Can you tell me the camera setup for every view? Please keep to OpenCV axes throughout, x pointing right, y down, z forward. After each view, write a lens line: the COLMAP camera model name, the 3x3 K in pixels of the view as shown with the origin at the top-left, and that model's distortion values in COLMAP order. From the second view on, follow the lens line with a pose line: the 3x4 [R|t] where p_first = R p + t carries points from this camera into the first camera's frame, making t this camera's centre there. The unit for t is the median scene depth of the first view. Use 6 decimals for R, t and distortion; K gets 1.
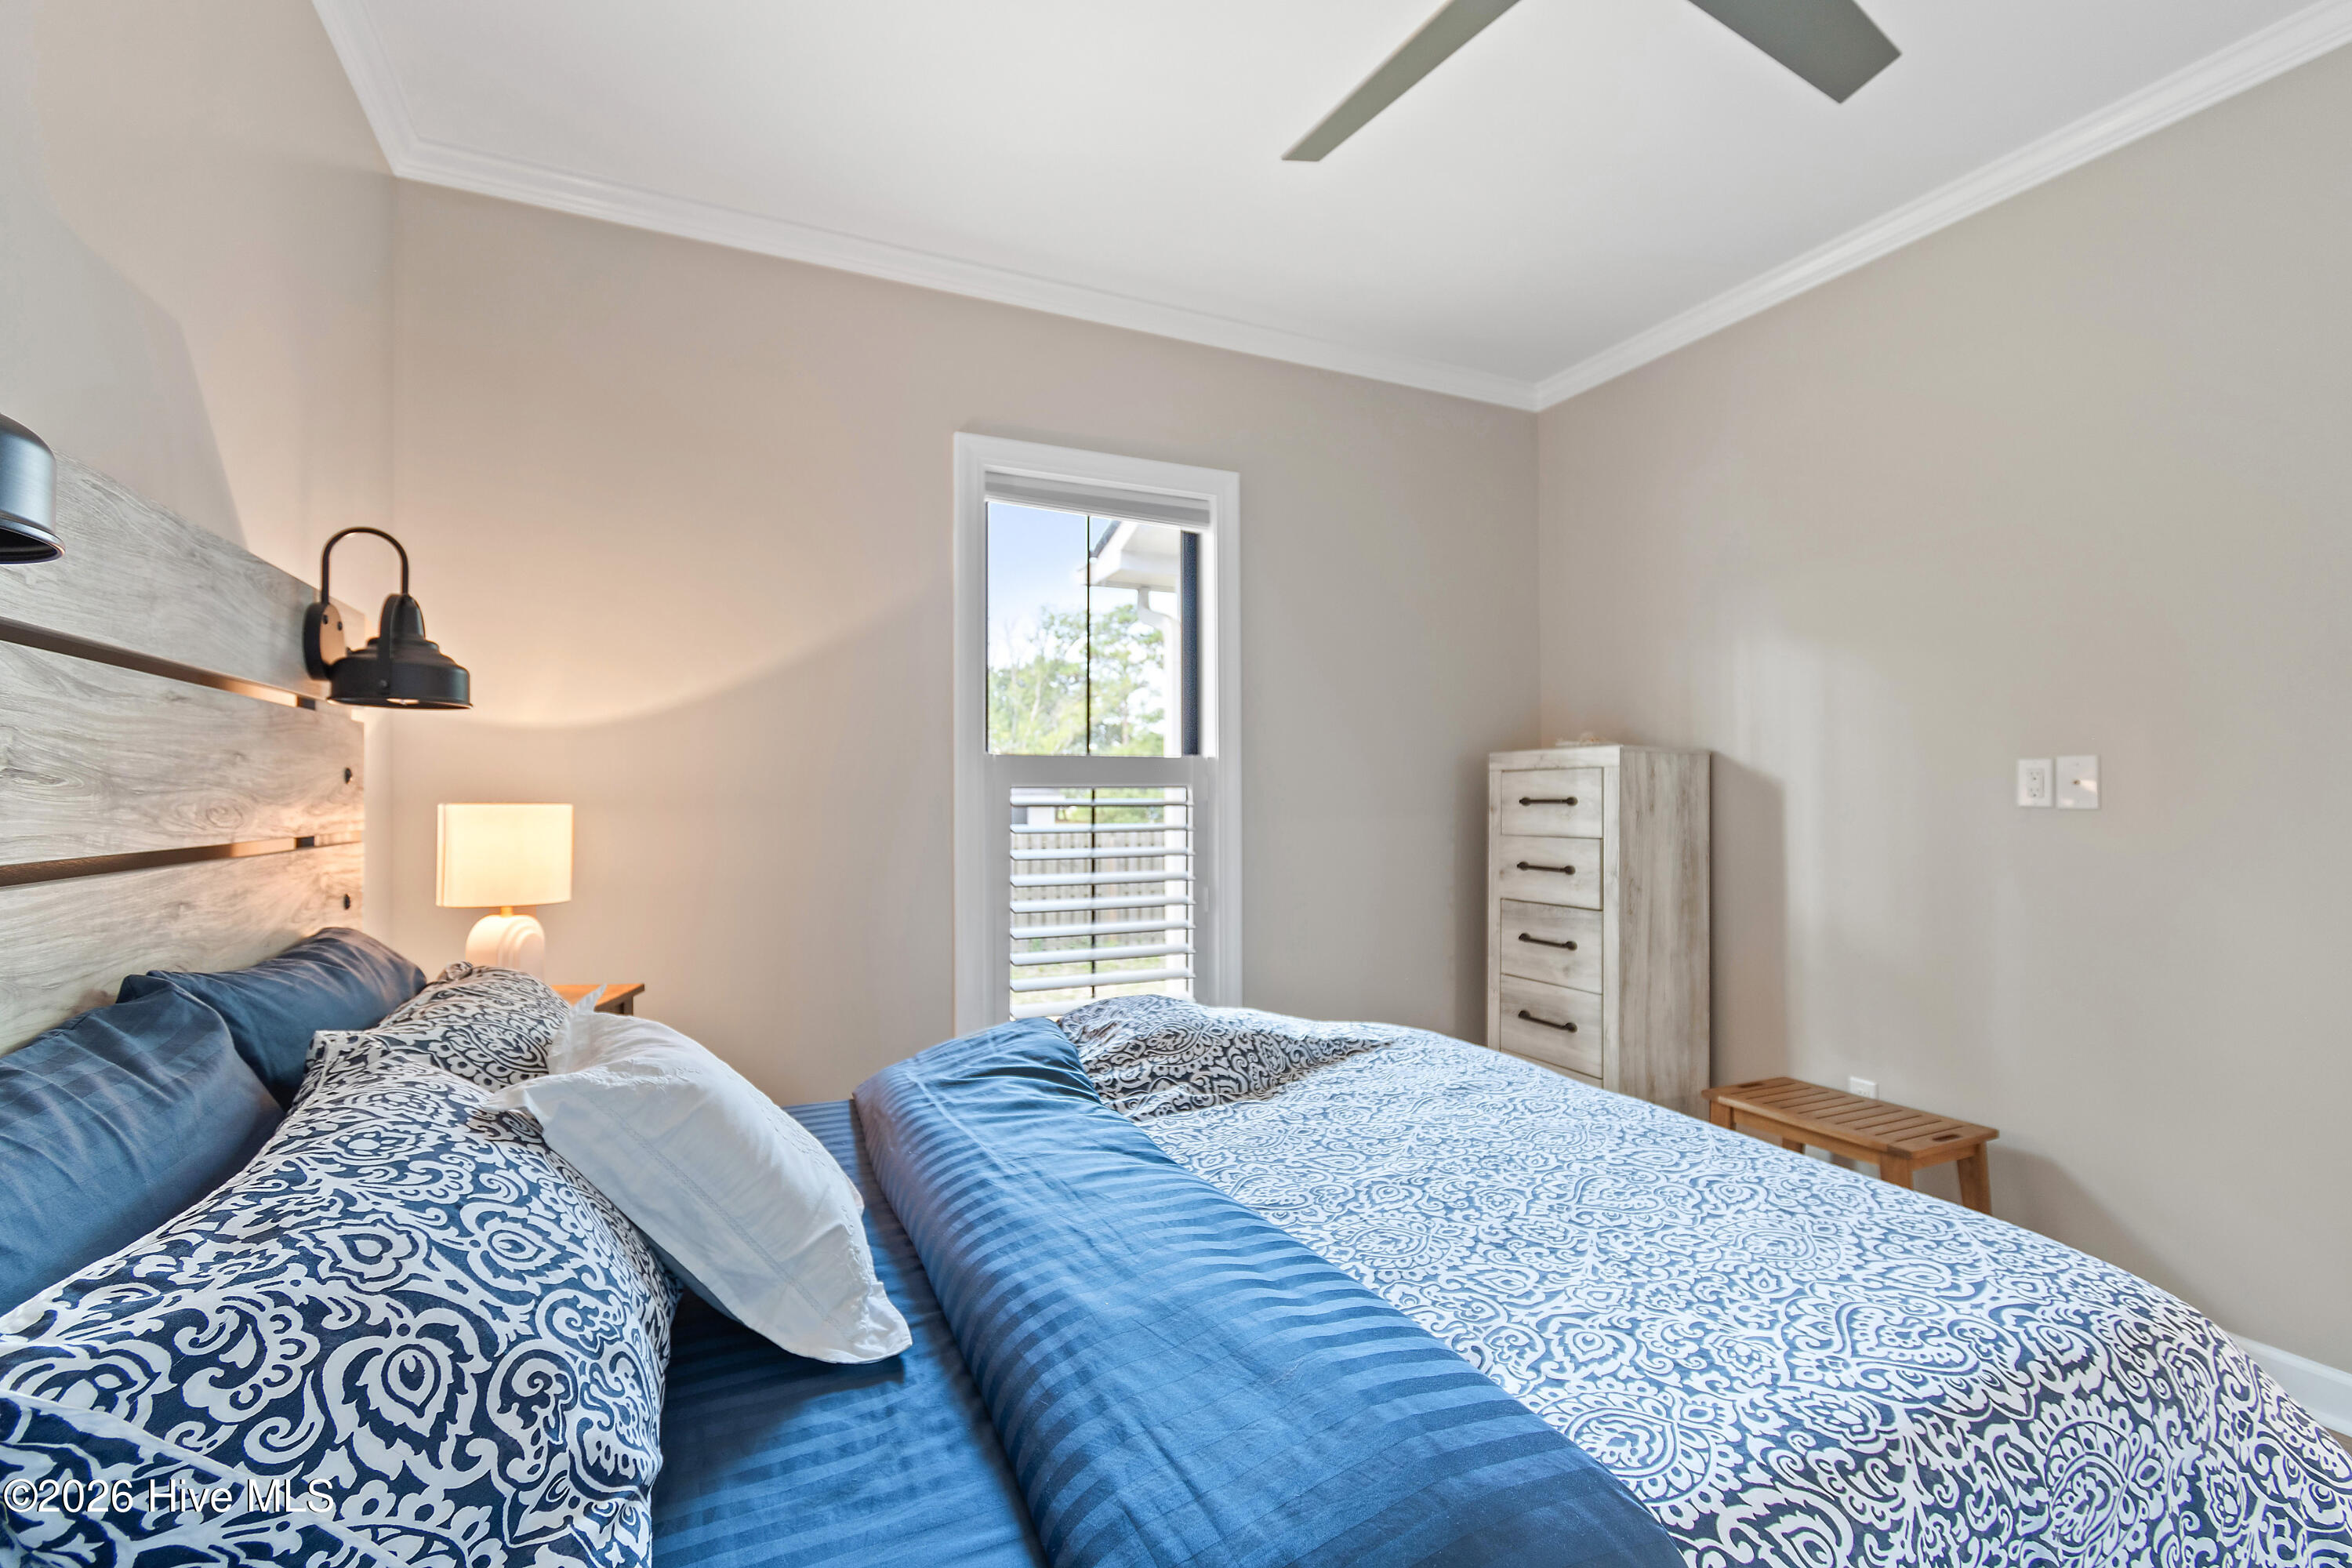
lens RADIAL K [[1030.0, 0, 1175.2], [0, 1030.0, 783.4], [0, 0, 1]] dist [0.001538, -0.000484]
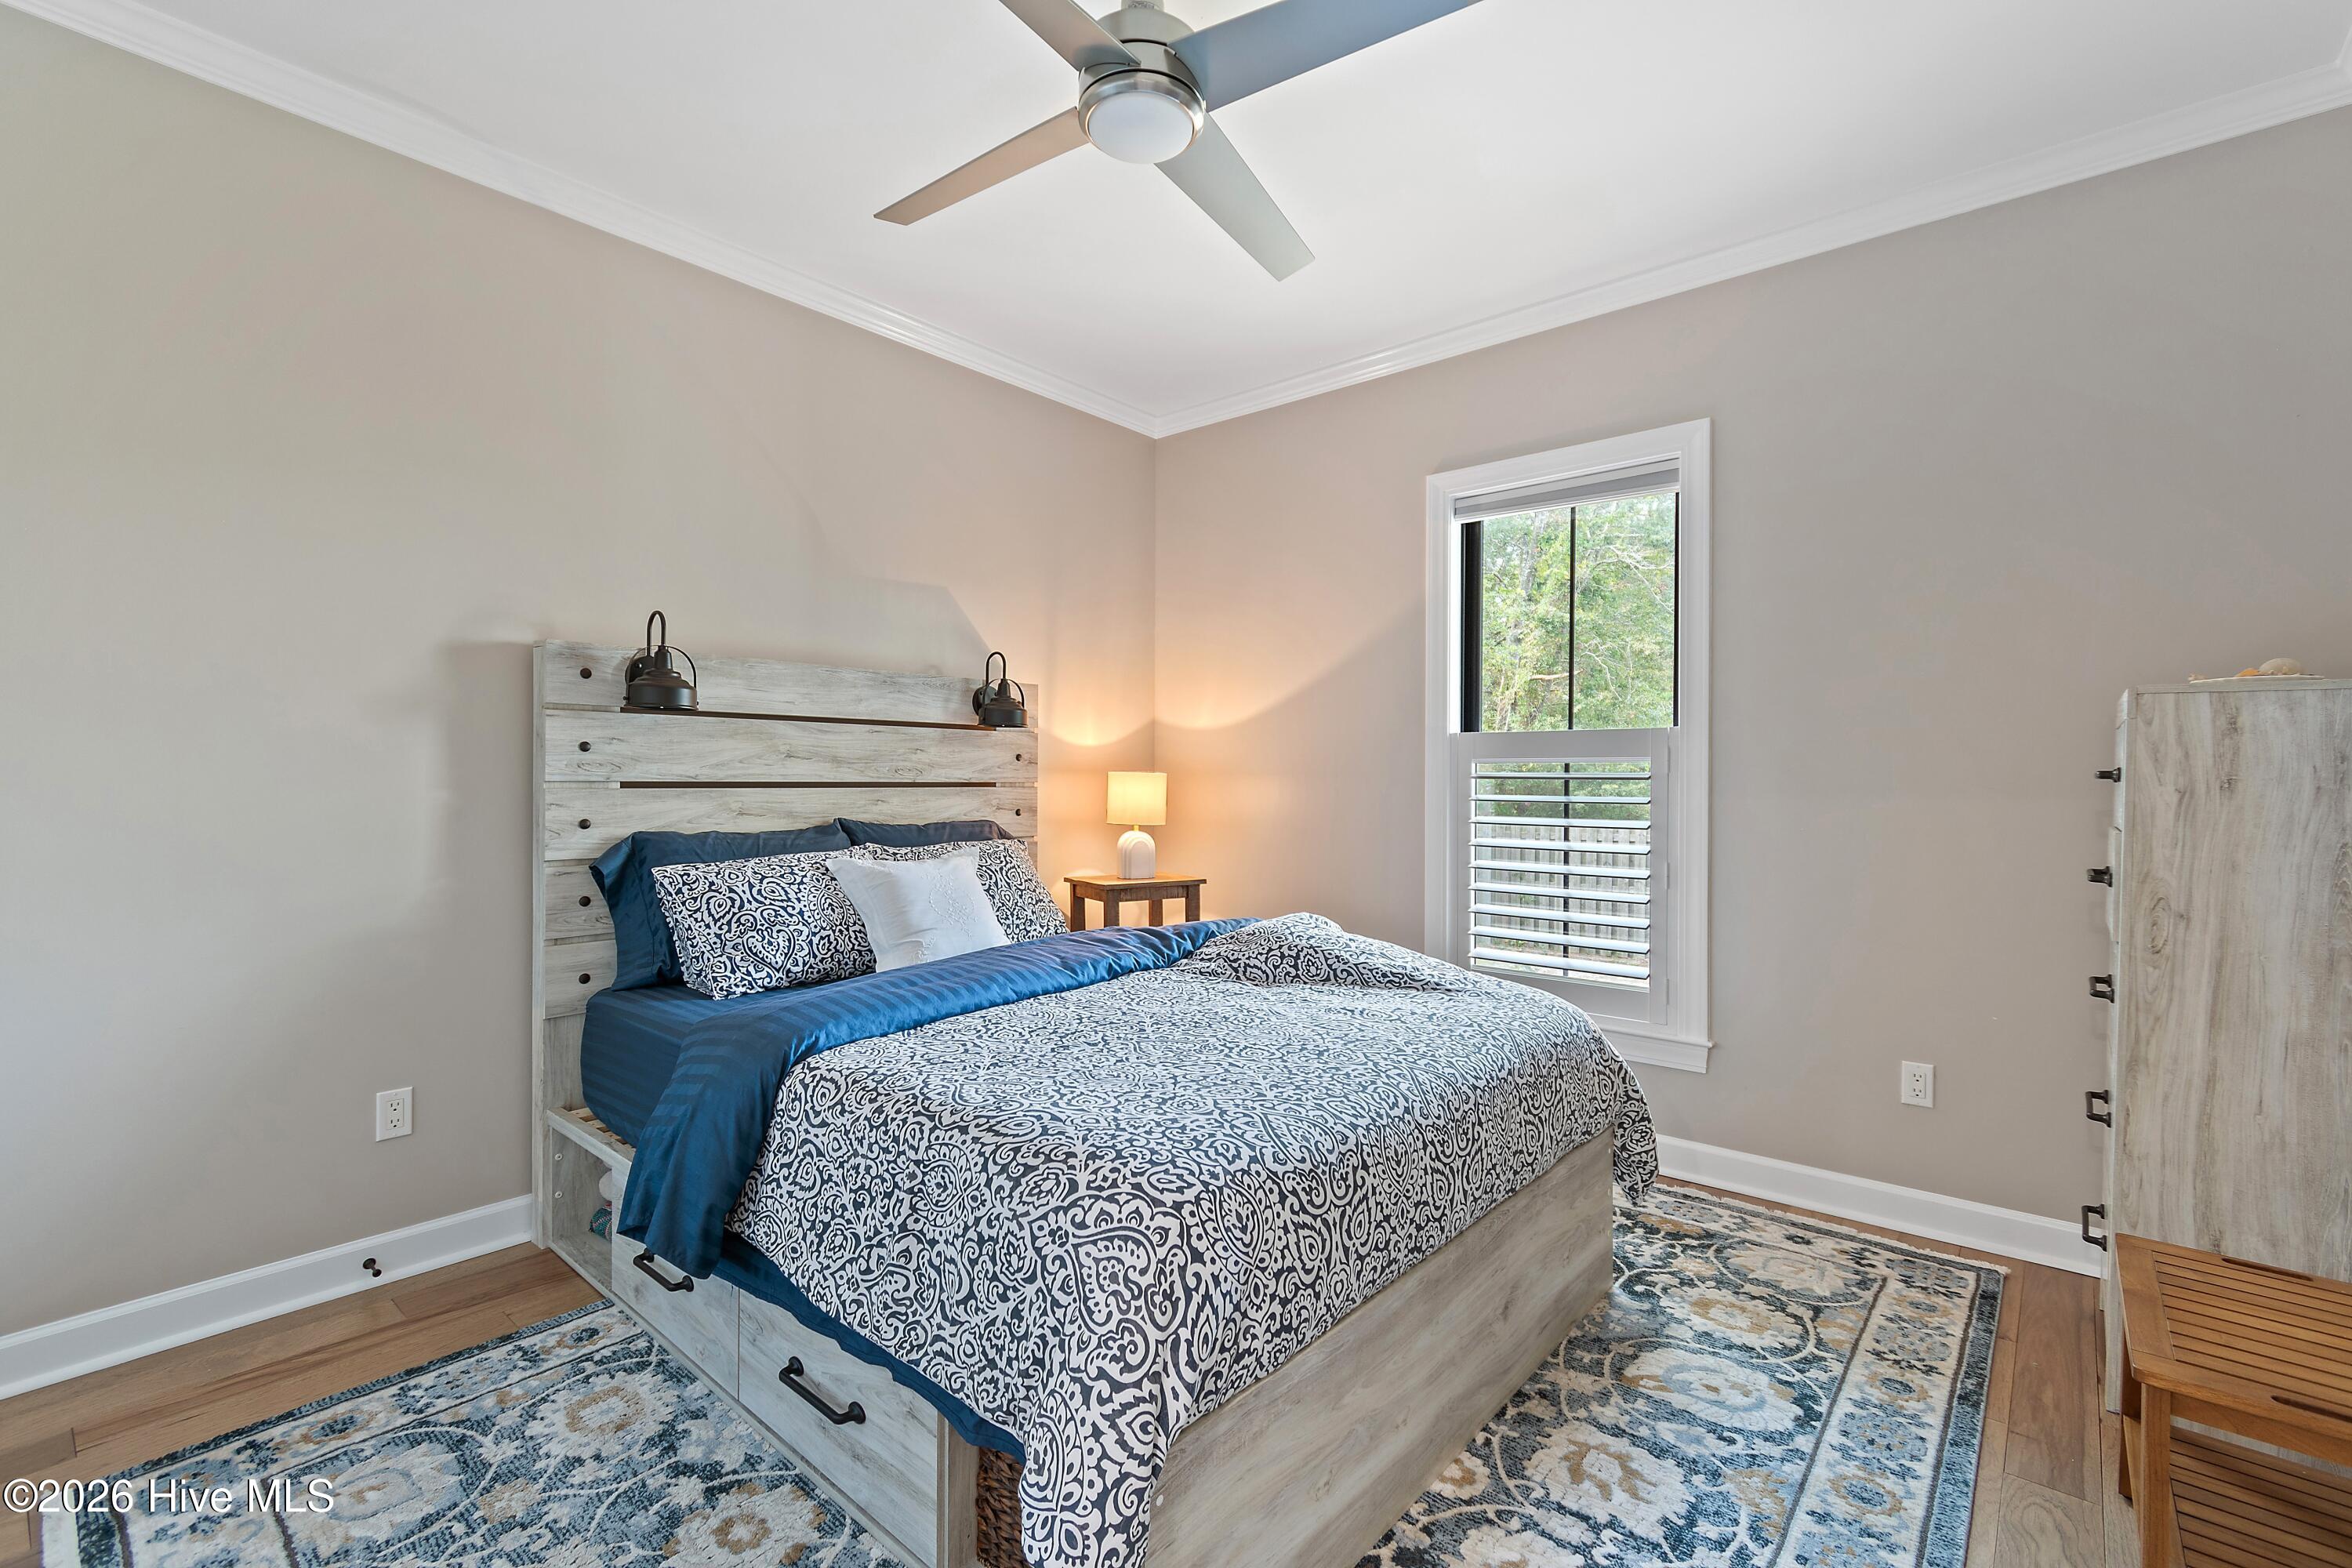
lens RADIAL K [[1030.0, 0, 1183.5], [0, 1030.0, 783.4], [0, 0, 1]] dist [0.001538, -0.000484]
pose [[0.416200, 0.009560, -0.909223, 2.374504], [0.004819, 0.999907, 0.012719, 0.037764], [0.909260, -0.009675, 0.416115, 0.634617]]
